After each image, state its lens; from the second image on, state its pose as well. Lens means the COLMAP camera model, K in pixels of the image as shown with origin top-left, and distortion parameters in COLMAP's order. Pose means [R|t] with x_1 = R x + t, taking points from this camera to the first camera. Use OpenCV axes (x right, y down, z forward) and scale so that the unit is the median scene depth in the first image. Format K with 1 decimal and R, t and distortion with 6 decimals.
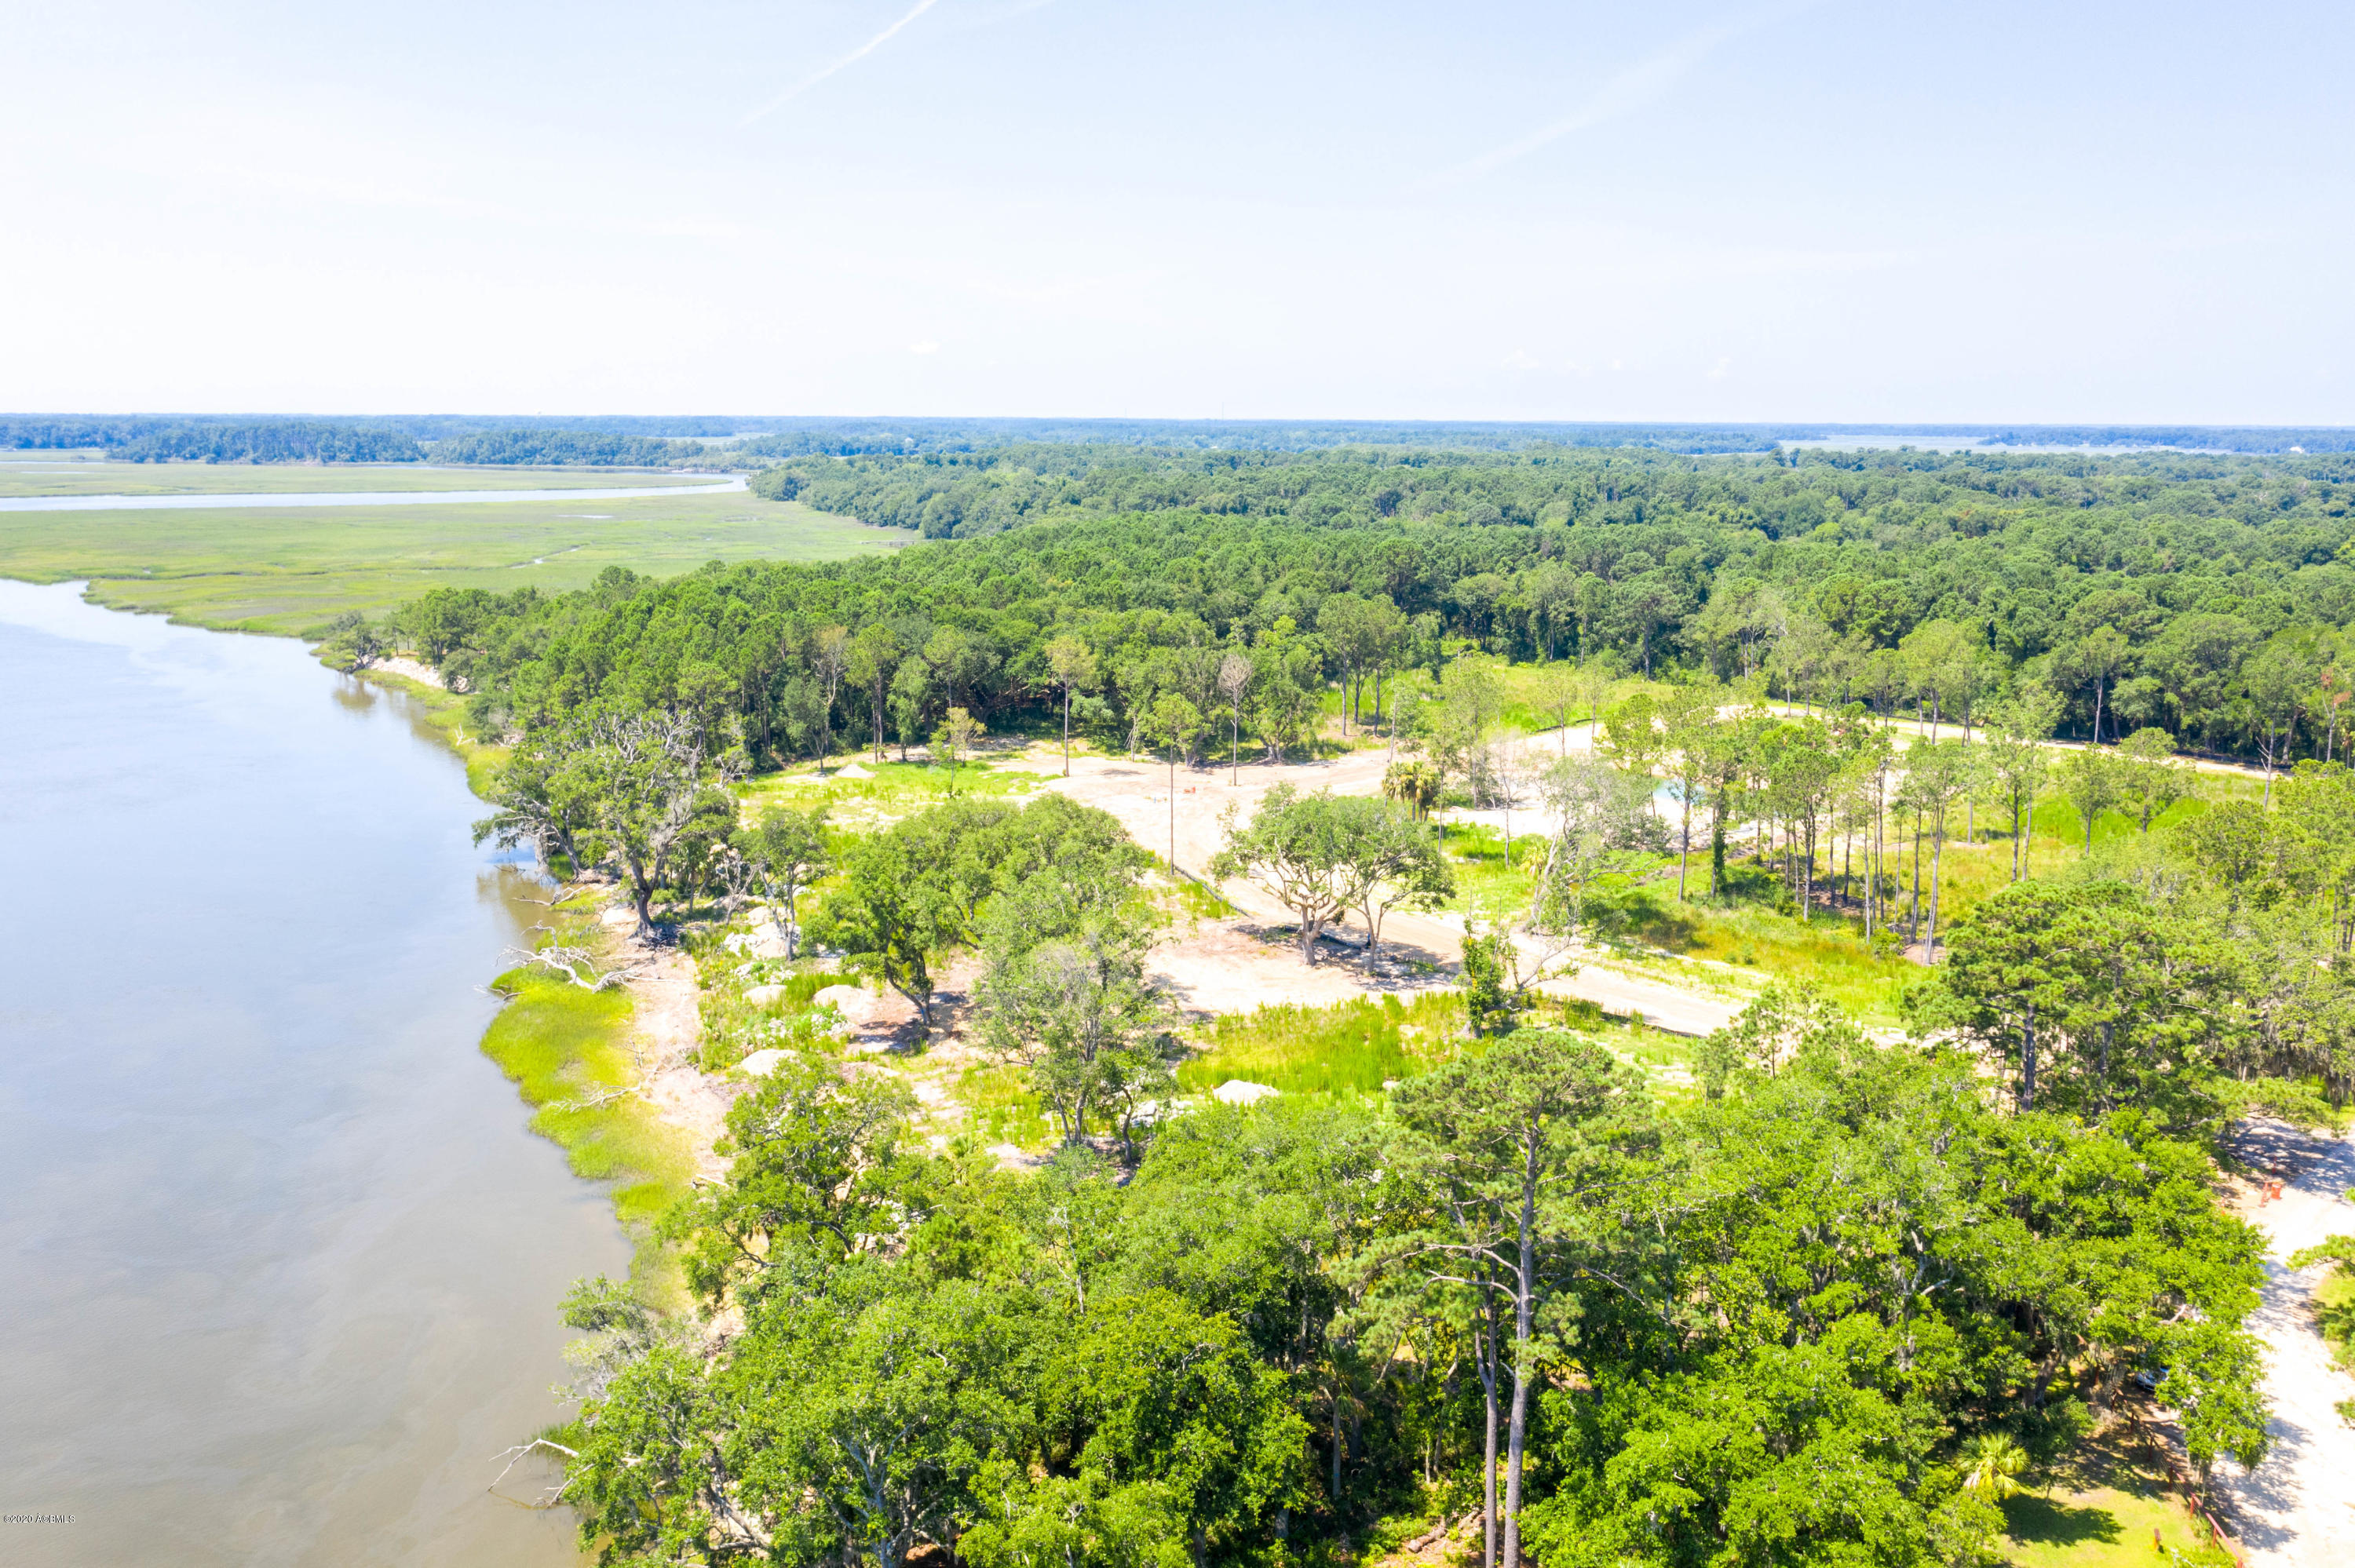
lens RADIAL K [[1873.9, 0, 1180.5], [0, 1873.9, 789.5], [0, 0, 1]] dist [-0.014057, 0.010127]
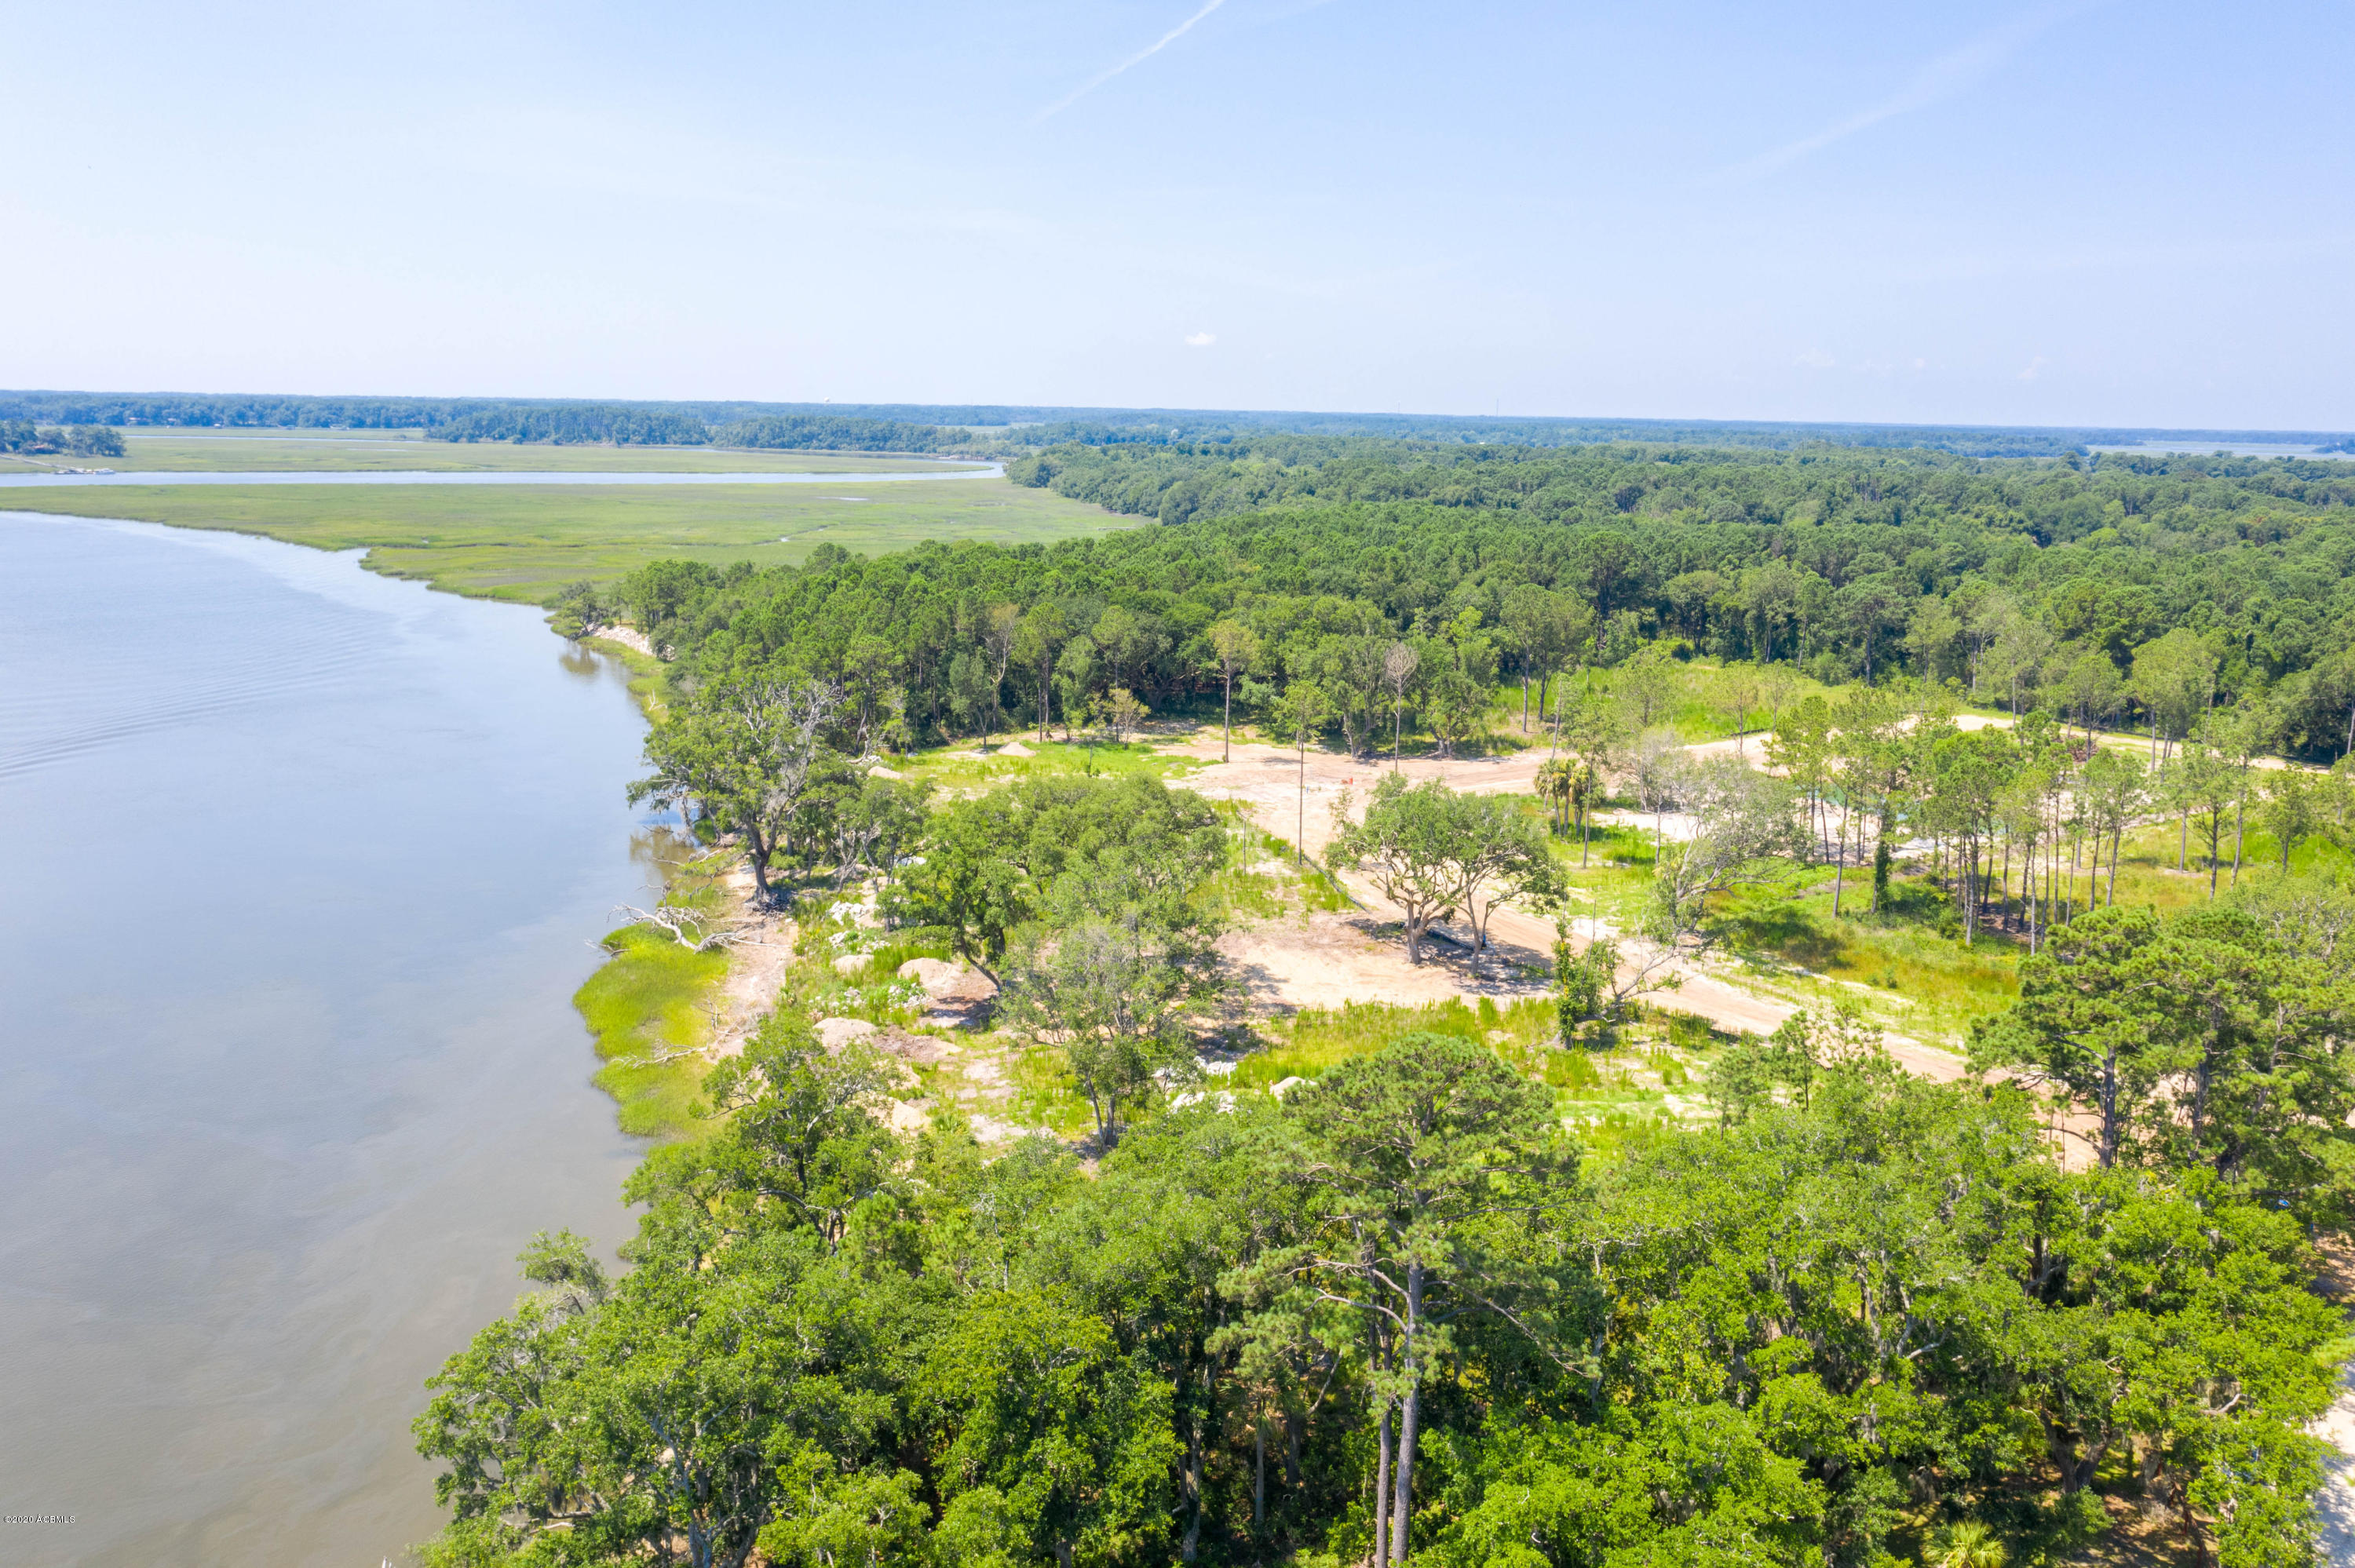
lens RADIAL K [[1873.9, 0, 1181.4], [0, 1873.9, 781.4], [0, 0, 1]] dist [-0.014057, 0.010127]
pose [[0.989594, 0.039315, -0.138412, 0.049234], [-0.039513, 0.999218, 0.001320, 0.002425], [0.138356, 0.004163, 0.990374, 0.020456]]
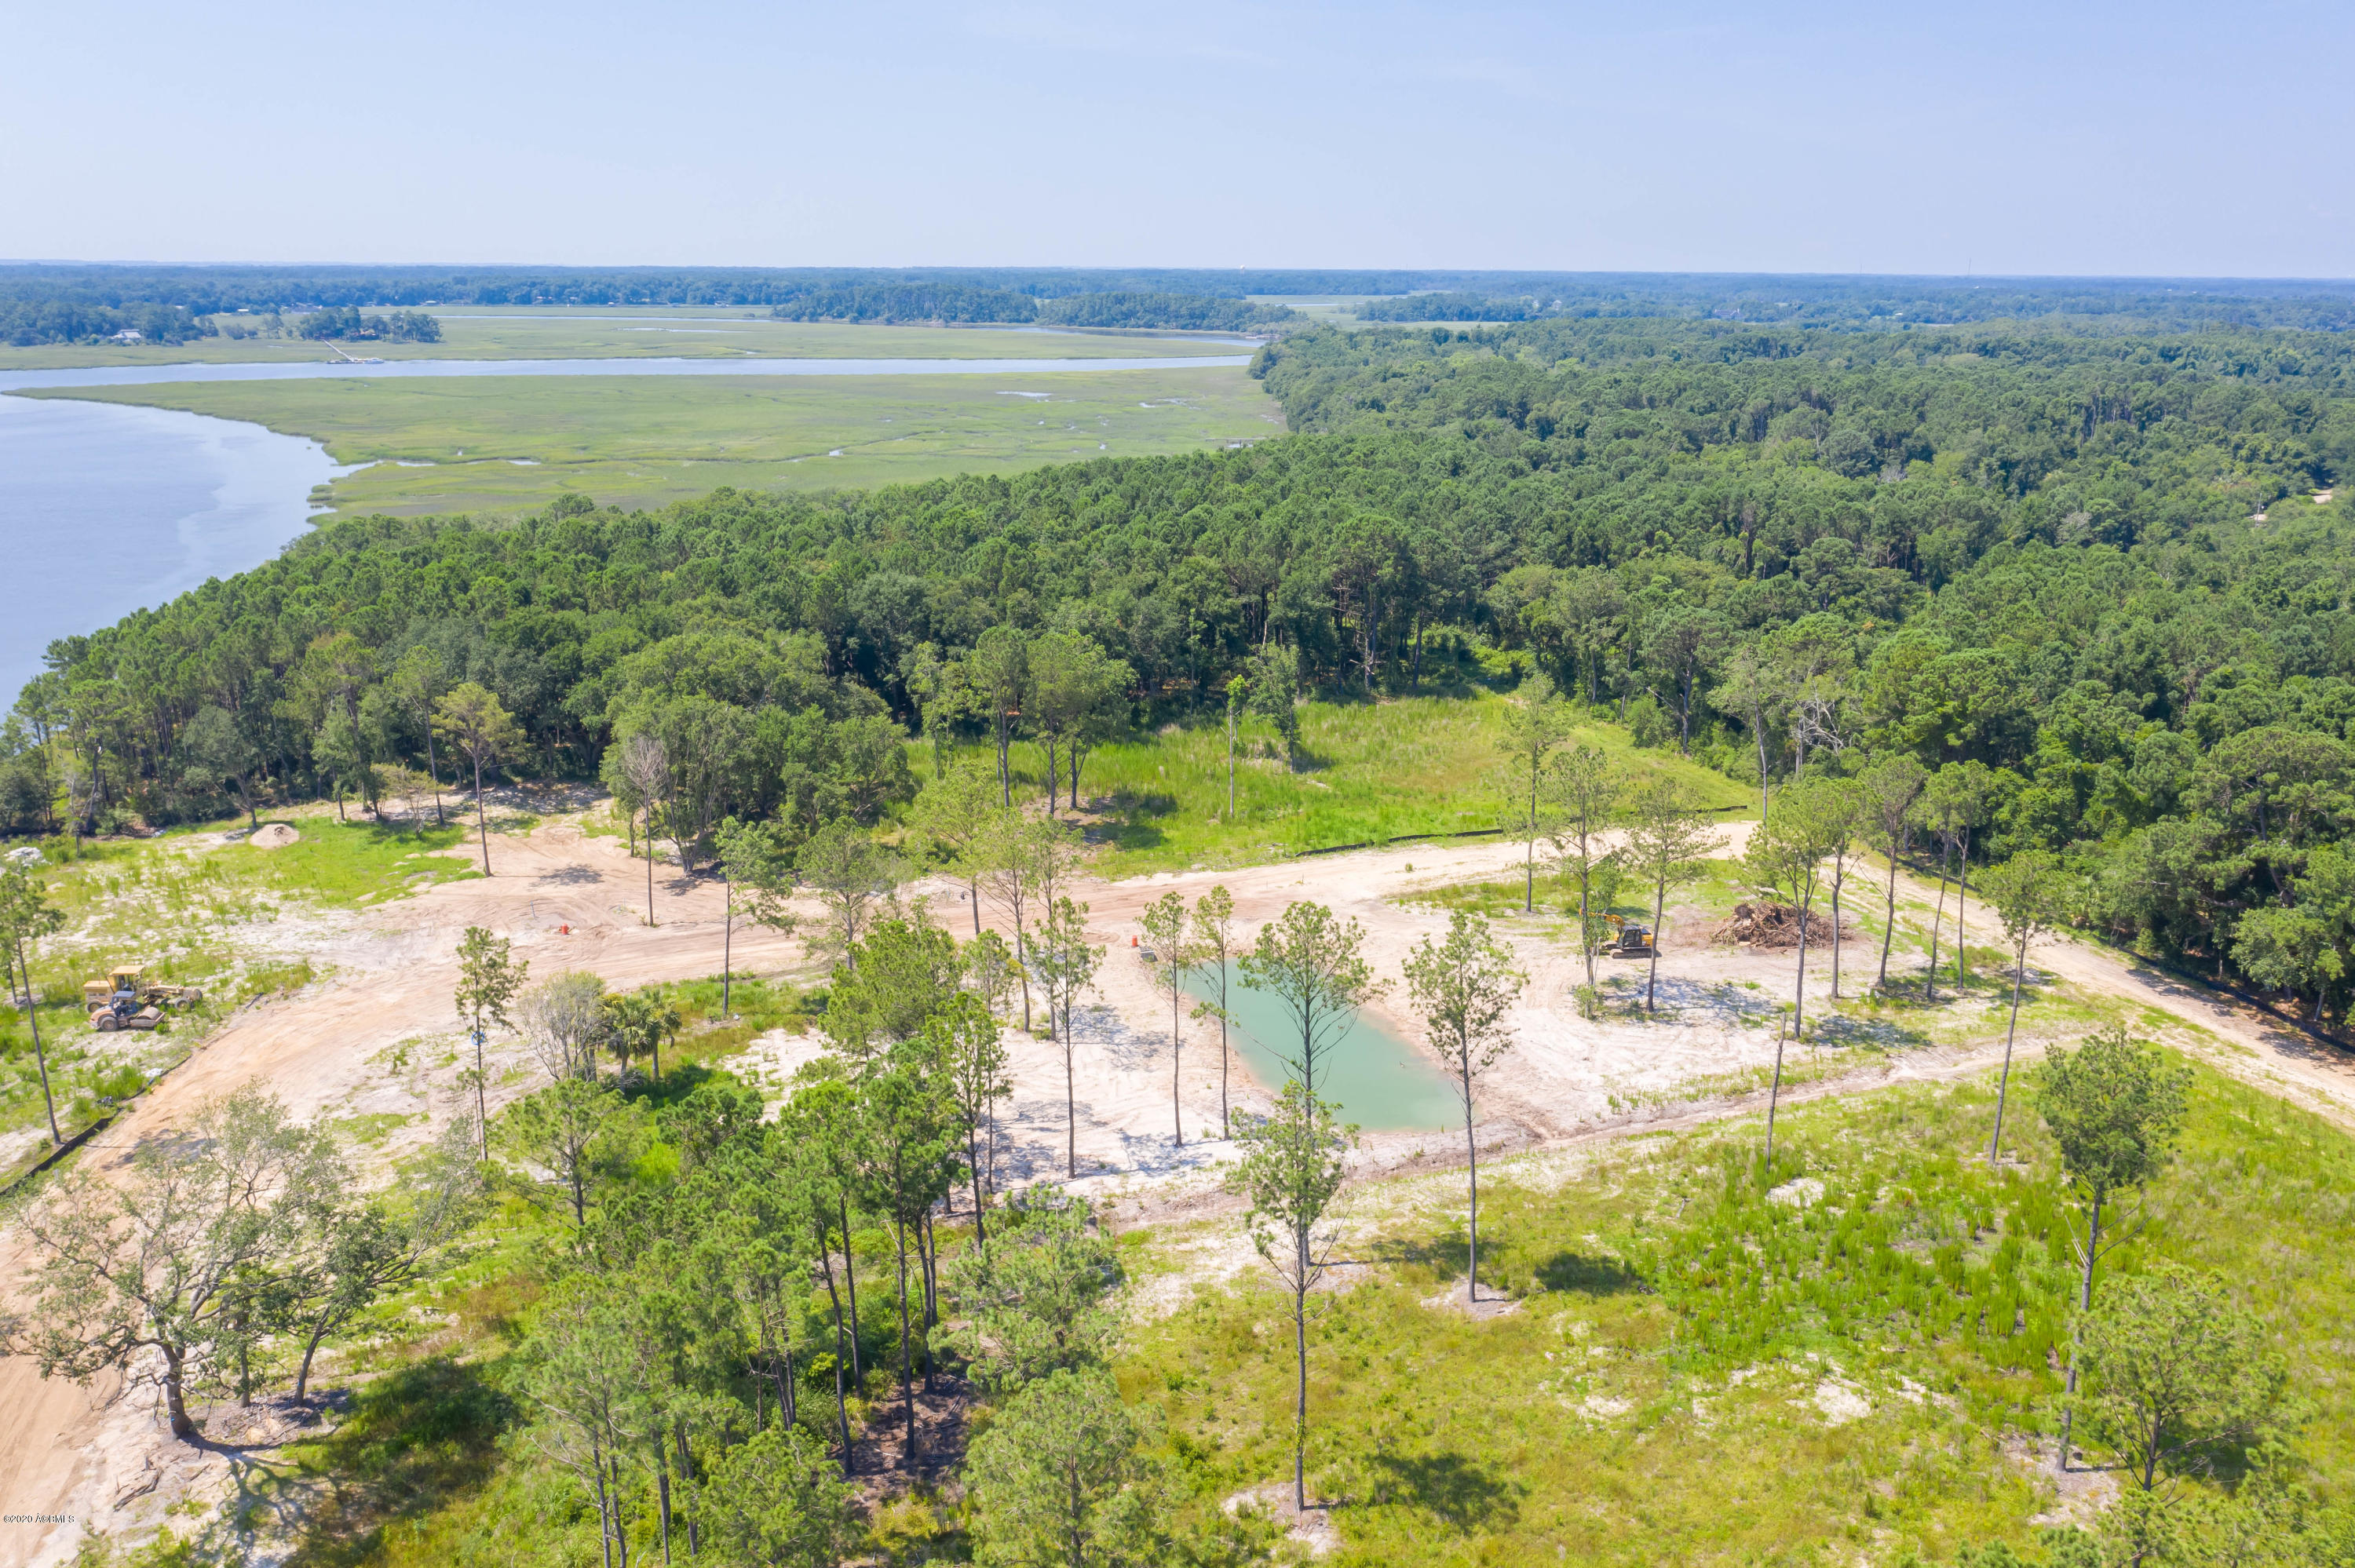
lens RADIAL K [[1873.9, 0, 1176.9], [0, 1873.9, 777.8], [0, 0, 1]] dist [-0.014057, 0.010127]
pose [[0.926808, 0.099883, -0.362009, 0.409400], [-0.074938, 0.993783, 0.082342, -0.114755], [0.367983, -0.049187, 0.928531, 0.406171]]
